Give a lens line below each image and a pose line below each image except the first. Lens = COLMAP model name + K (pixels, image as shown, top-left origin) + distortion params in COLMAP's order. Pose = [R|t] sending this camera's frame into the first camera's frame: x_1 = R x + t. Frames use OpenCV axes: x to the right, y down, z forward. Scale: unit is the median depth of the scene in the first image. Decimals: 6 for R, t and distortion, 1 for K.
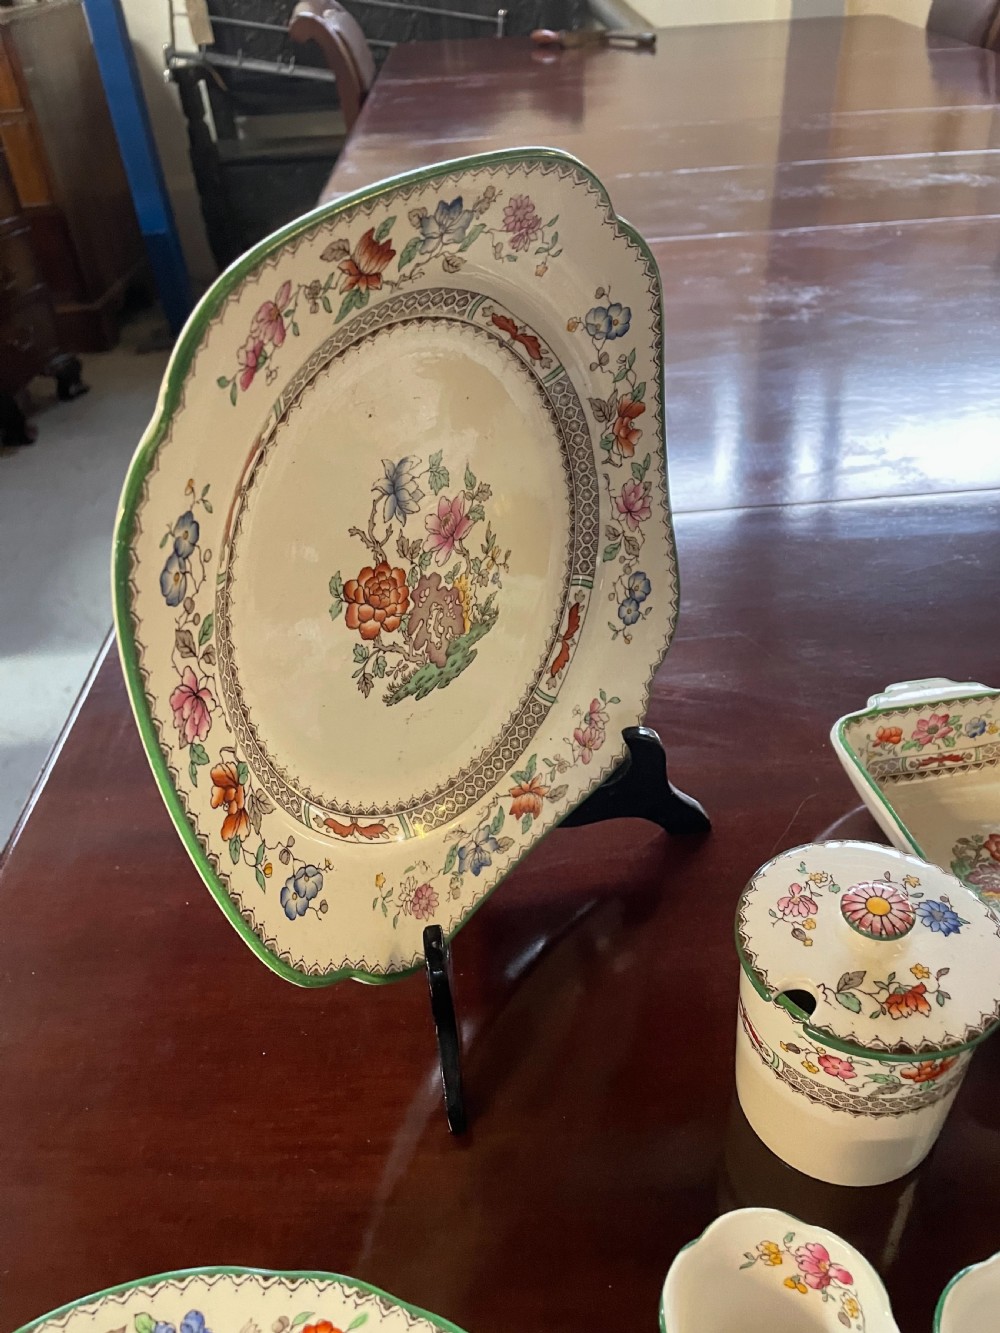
lens RADIAL K [[1023.0, 0, 512.5], [0, 1023.0, 672.7], [0, 0, 1]] dist [0.094763, -0.136895]
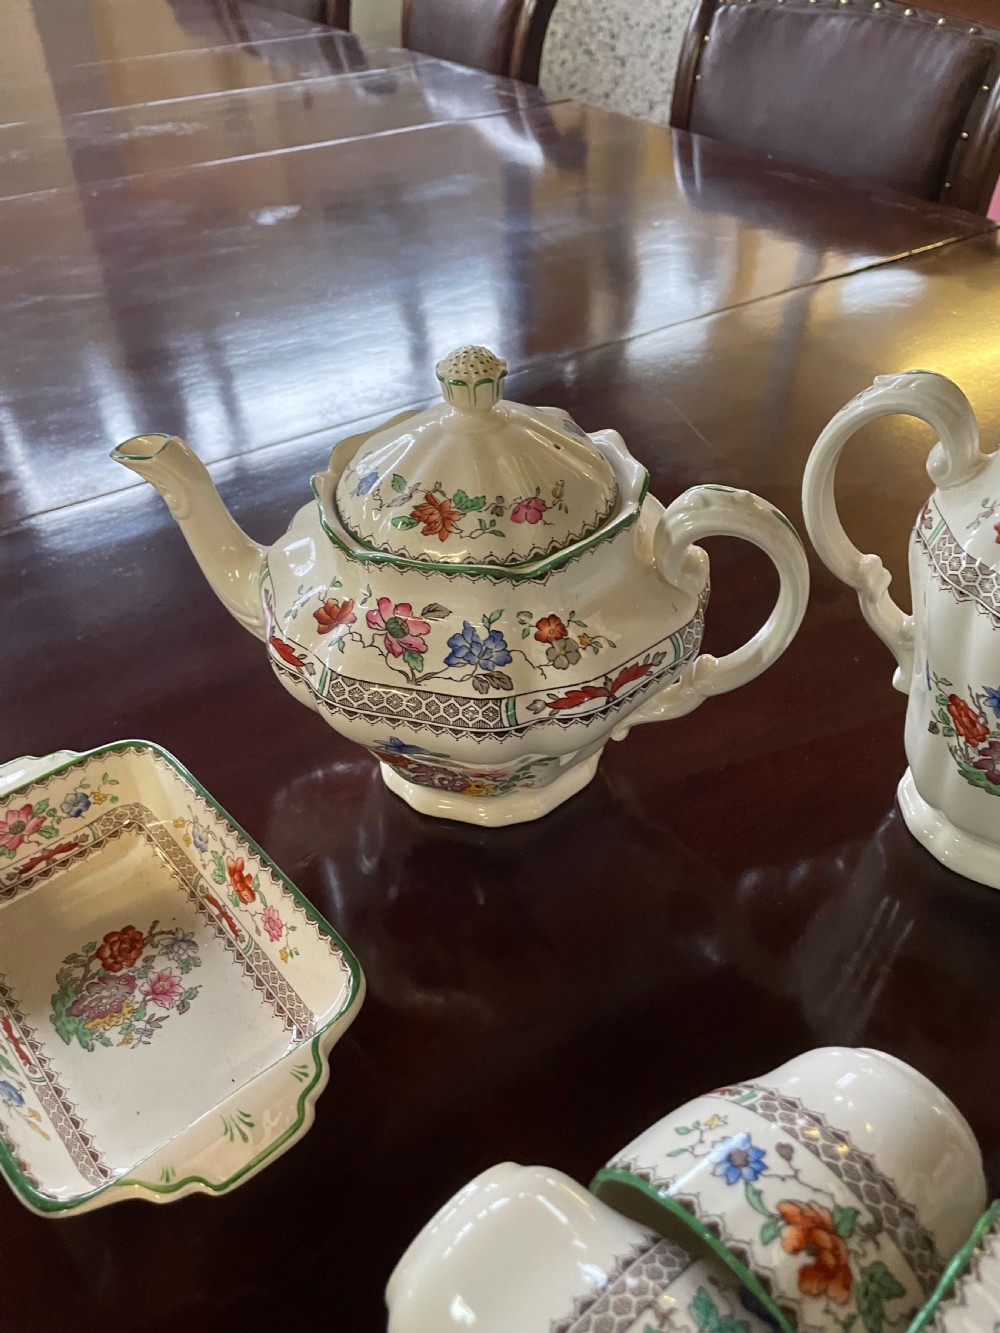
lens RADIAL K [[1023.0, 0, 512.5], [0, 1023.0, 672.7], [0, 0, 1]] dist [0.094763, -0.136895]
pose [[0.851143, -0.304684, 0.427462, 0.486886], [0.291030, 0.951600, 0.098790, -0.030317], [-0.436872, 0.040320, 0.898620, 0.130497]]
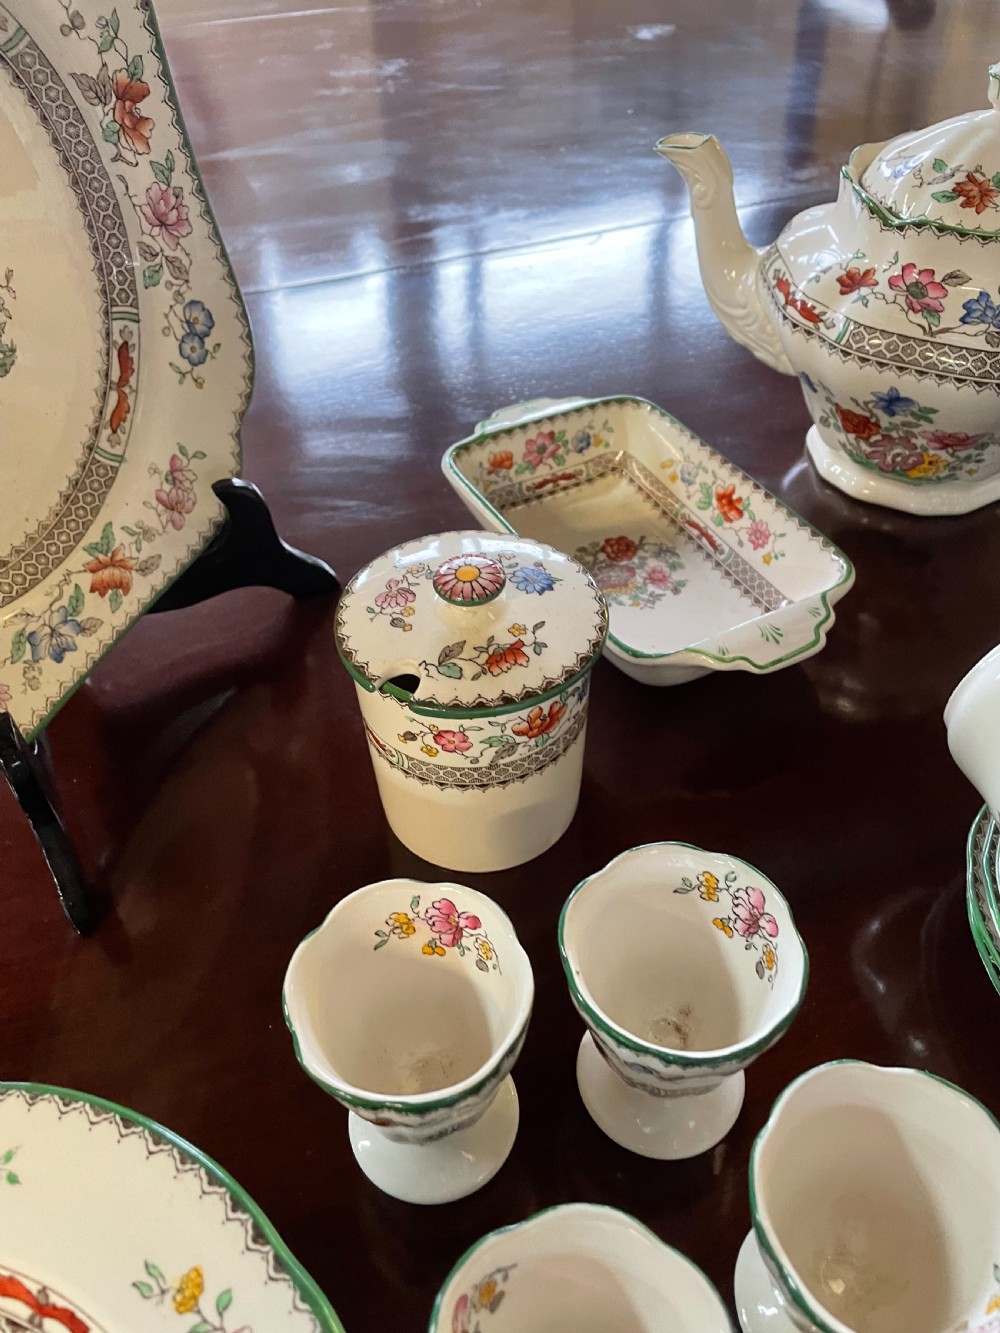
lens RADIAL K [[1036.7, 0, 517.5], [0, 1036.7, 667.0], [0, 0, 1]] dist [0.091179, -0.138529]
pose [[0.944710, -0.193687, 0.264590, 0.091322], [0.162316, 0.977336, 0.135894, 0.137237], [-0.284914, -0.085433, 0.954738, 0.041758]]
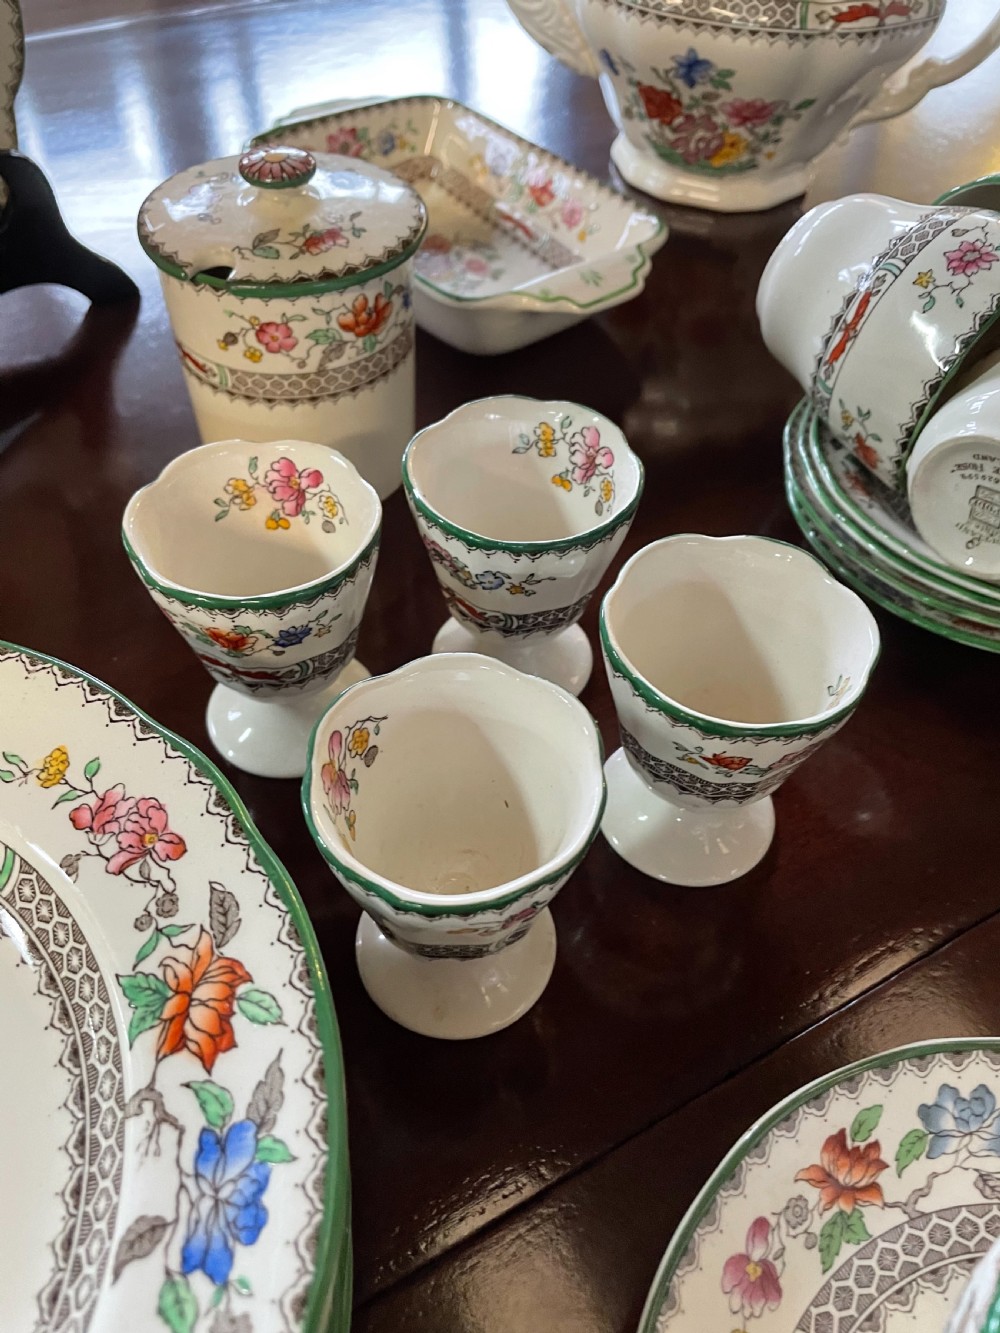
lens RADIAL K [[1043.0, 0, 500.0], [0, 1043.0, 666.5], [0, 0, 1]] dist [0.072489, -0.116152]
pose [[0.878364, -0.295525, 0.375687, 0.032456], [0.214518, 0.946093, 0.242675, 0.344252], [-0.427151, -0.132565, 0.894409, 0.016092]]
